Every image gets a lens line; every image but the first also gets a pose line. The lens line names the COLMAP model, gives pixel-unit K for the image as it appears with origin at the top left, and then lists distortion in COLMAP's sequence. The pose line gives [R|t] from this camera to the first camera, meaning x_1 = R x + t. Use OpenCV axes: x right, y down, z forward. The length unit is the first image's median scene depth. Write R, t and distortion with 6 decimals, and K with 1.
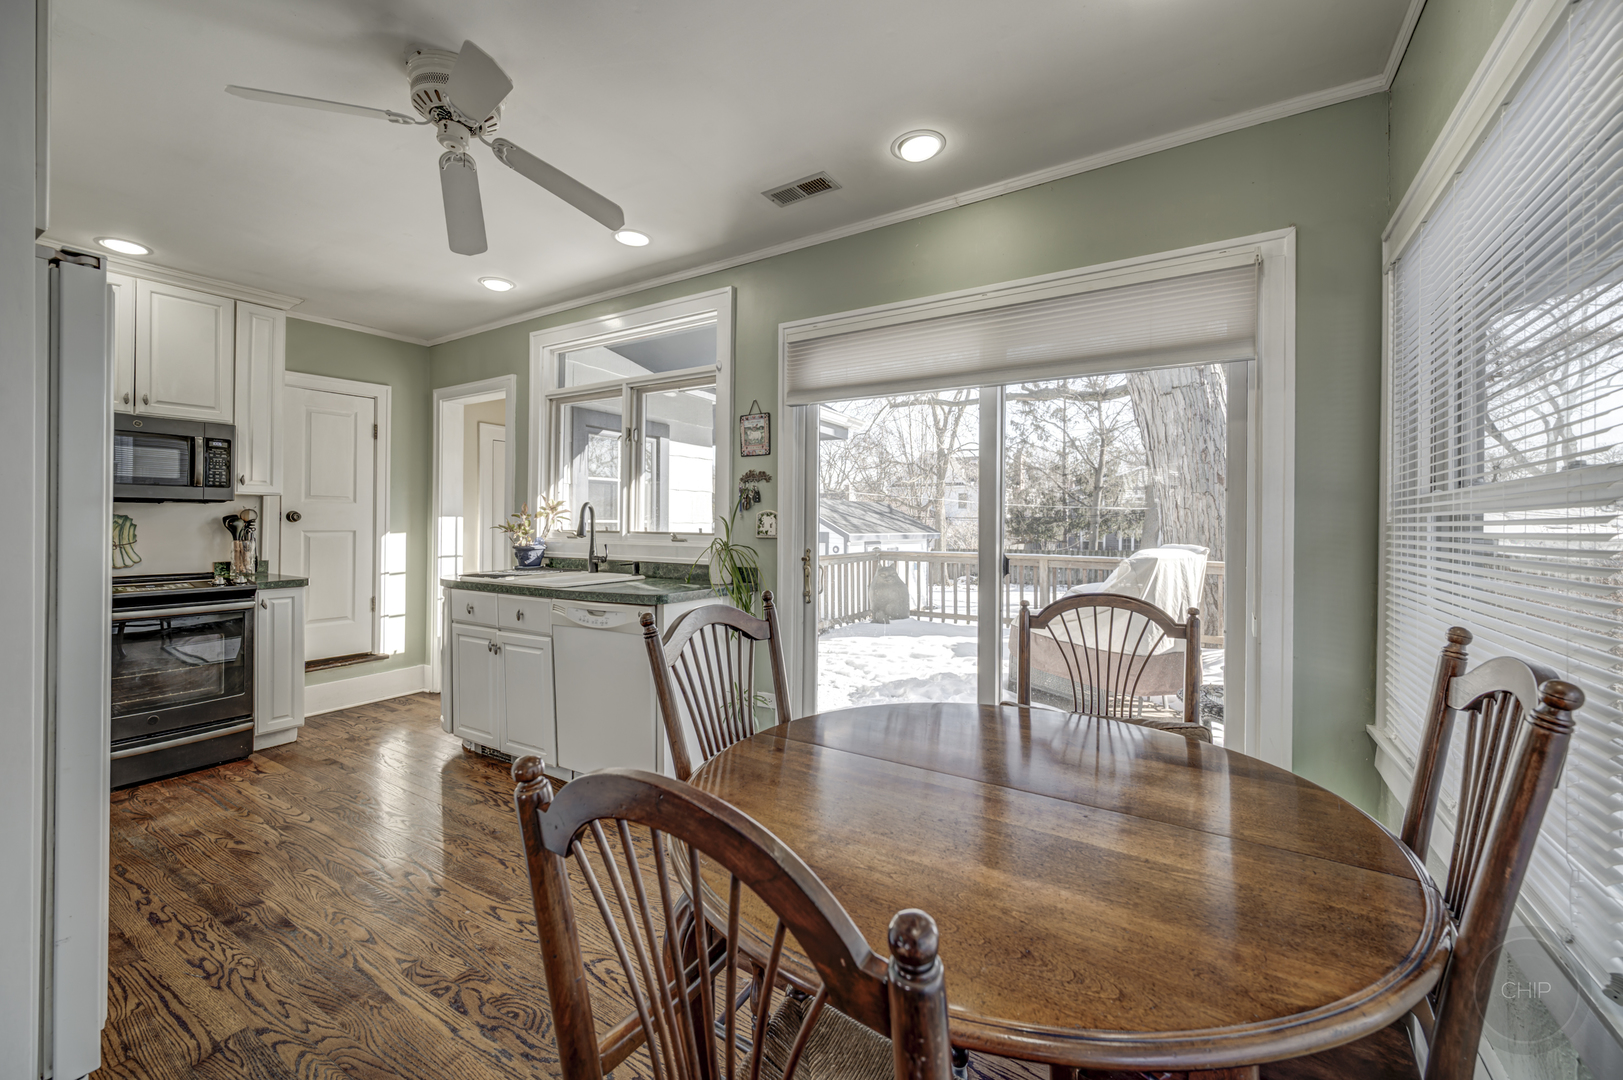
lens RADIAL K [[645.3, 0, 808.4], [0, 645.3, 521.1], [0, 0, 1]] dist [-0.008069, 0.000022]
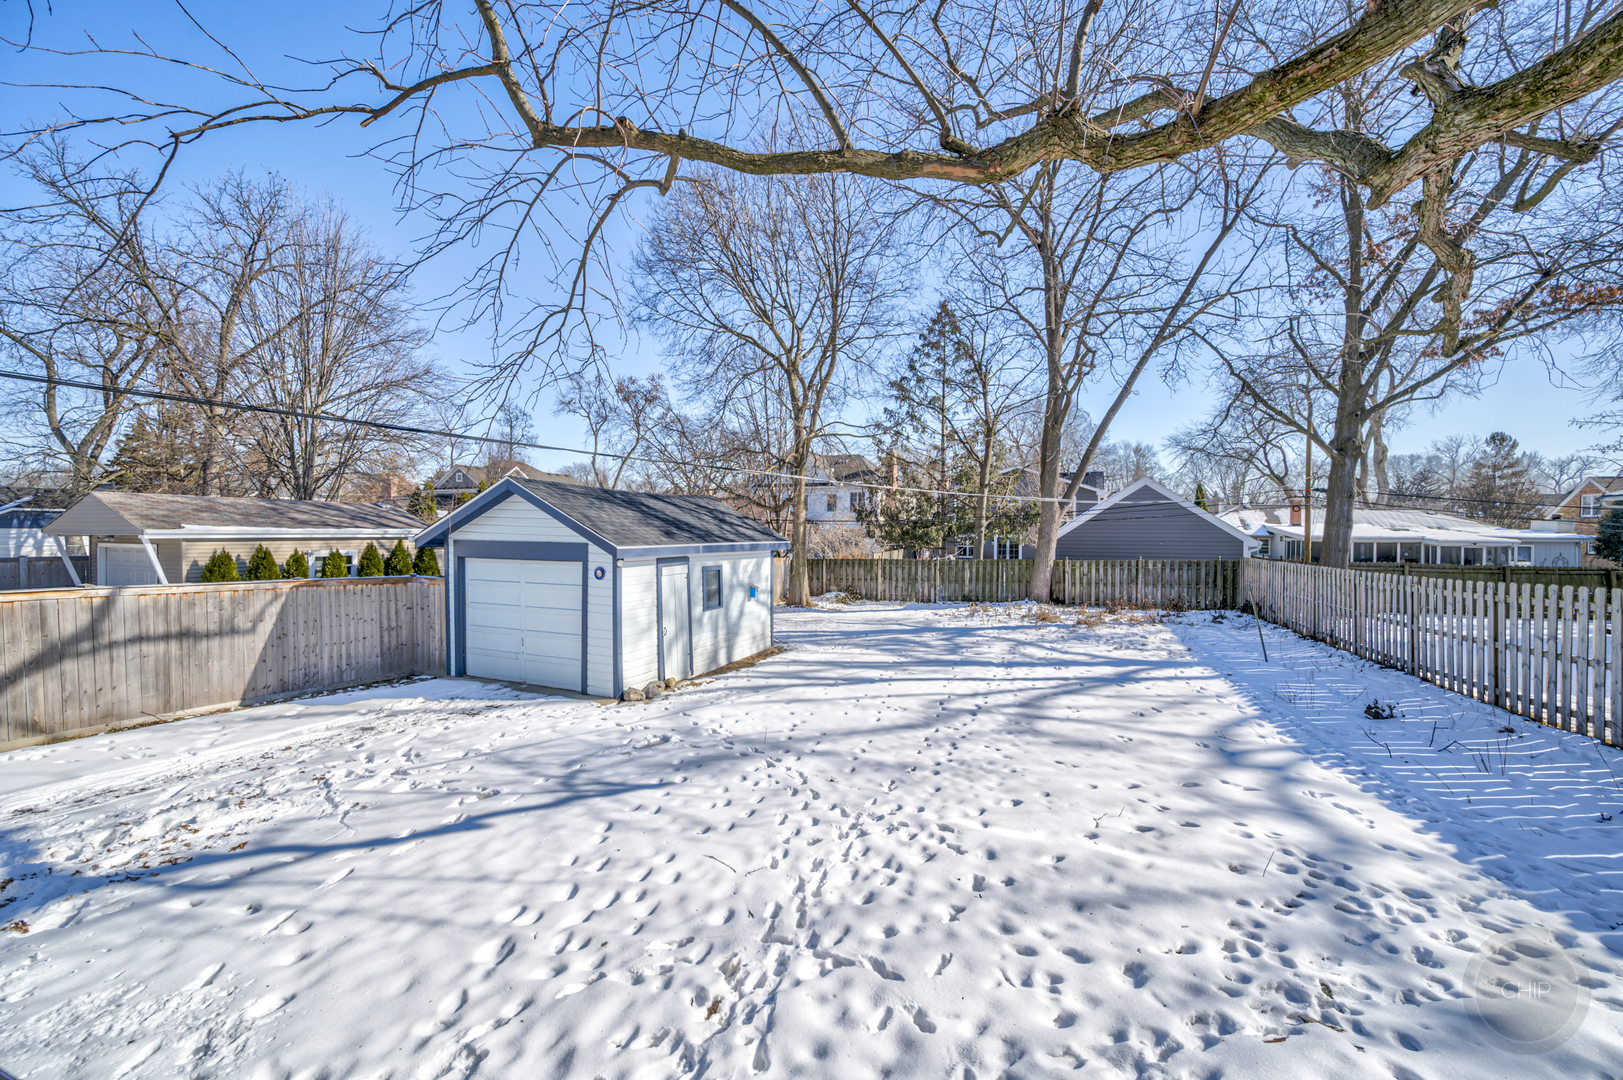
lens RADIAL K [[642.0, 0, 813.3], [0, 642.0, 536.9], [0, 0, 1]] dist [-0.000010, 0.000361]
pose [[0.980138, -0.006127, 0.198221, 0.606188], [0.002728, 0.999845, 0.017417, 0.012545], [-0.198297, -0.016531, 0.980003, 2.111135]]
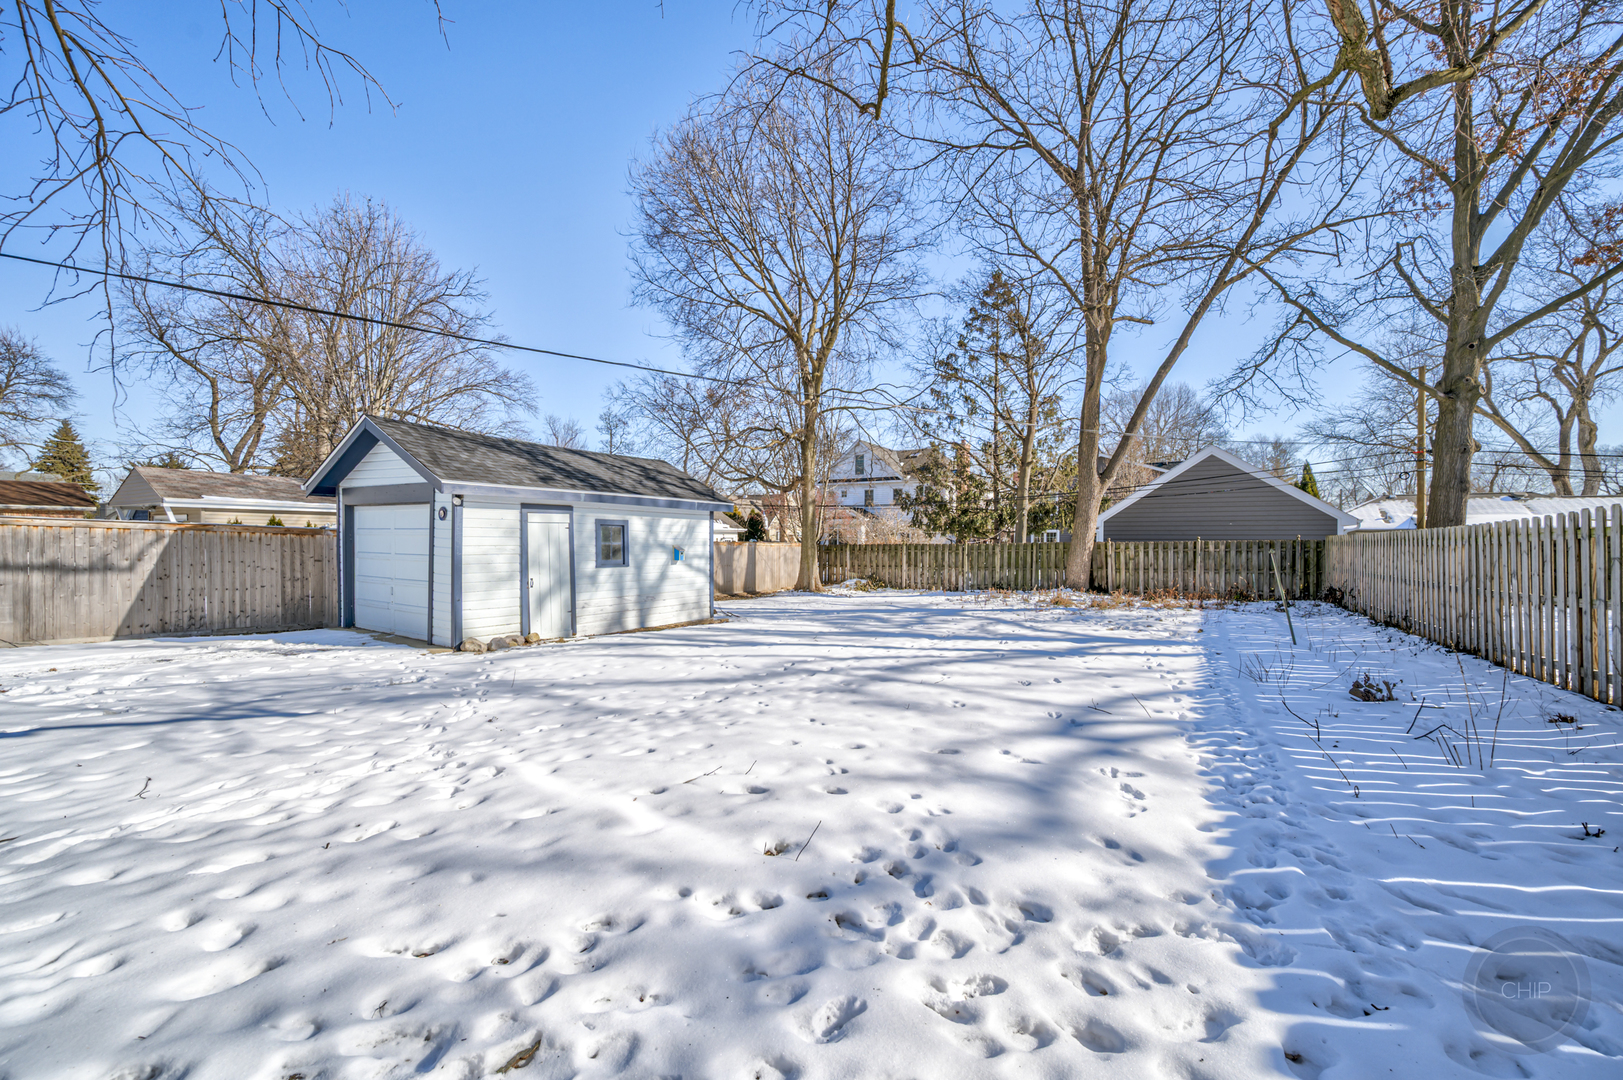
lens RADIAL K [[642.0, 0, 813.3], [0, 642.0, 536.9], [0, 0, 1]] dist [-0.000010, 0.000361]
pose [[0.999677, -0.002709, 0.025258, 1.750254], [0.002672, 0.999995, 0.001493, 0.331451], [-0.025262, -0.001425, 0.999680, 2.416158]]
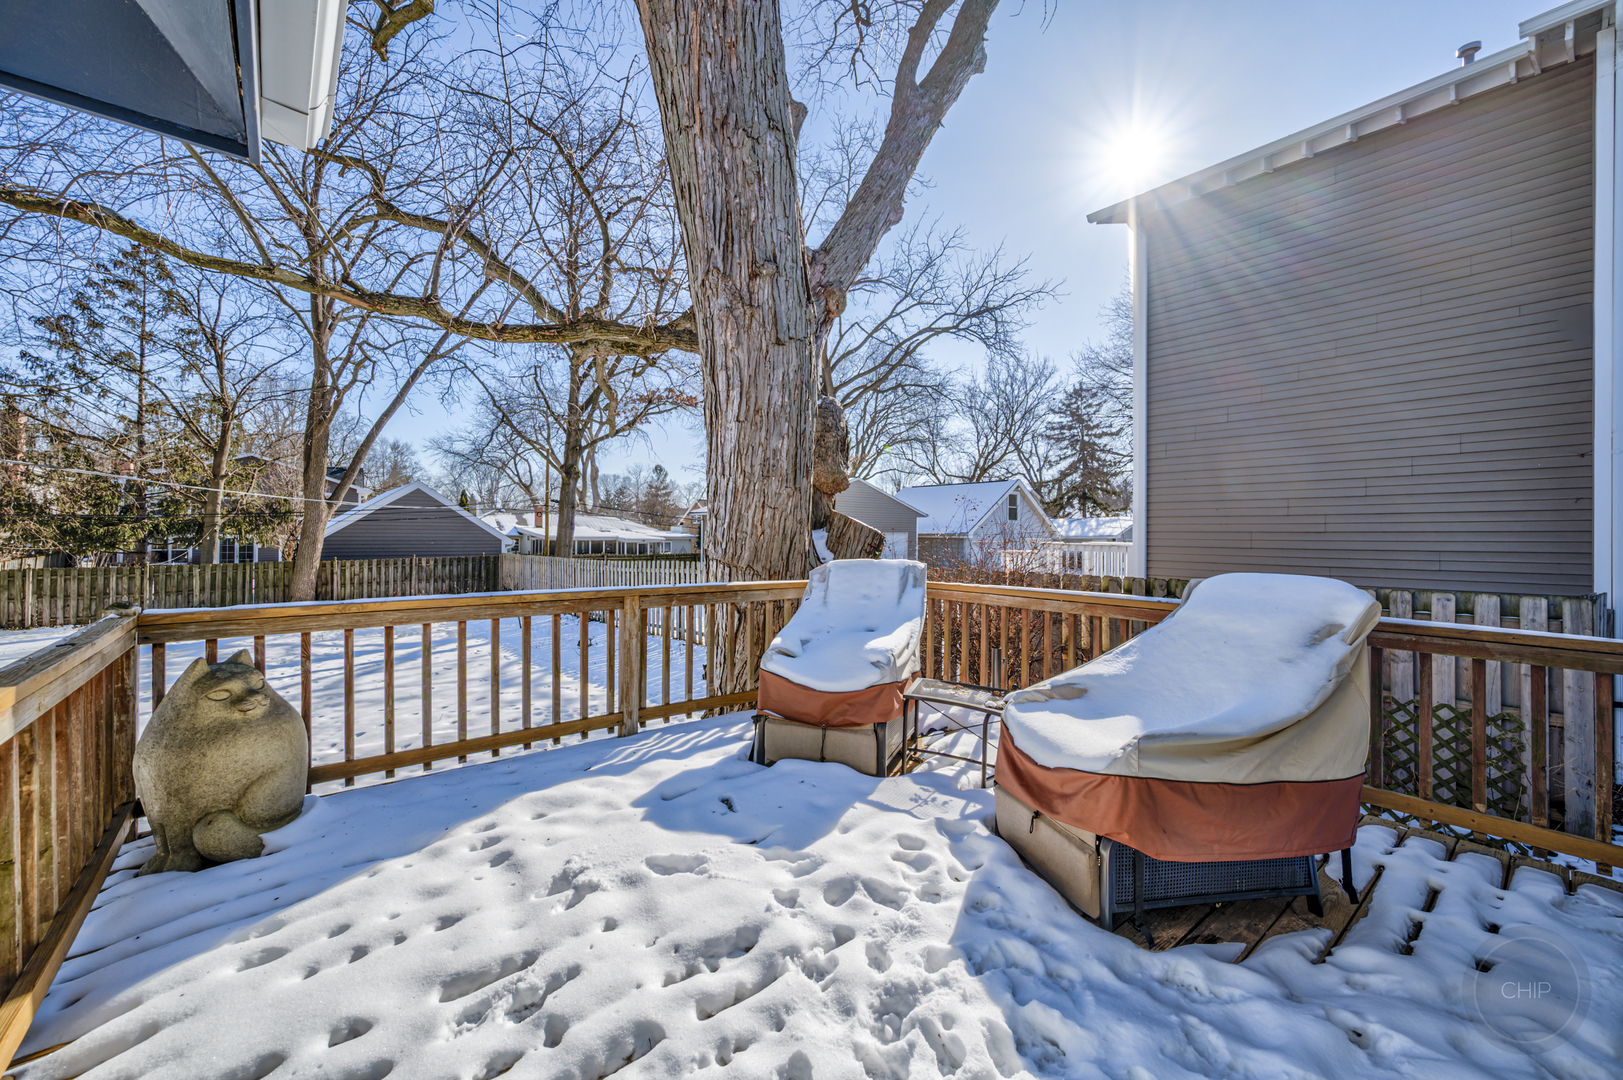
lens RADIAL K [[644.6, 0, 814.5], [0, 644.6, 530.6], [0, 0, 1]] dist [-0.002278, -0.000273]
pose [[0.316104, 0.000470, 0.948725, -0.185024], [-0.009911, 0.999947, 0.002807, 0.006174], [-0.948673, -0.010290, 0.316091, 1.425210]]
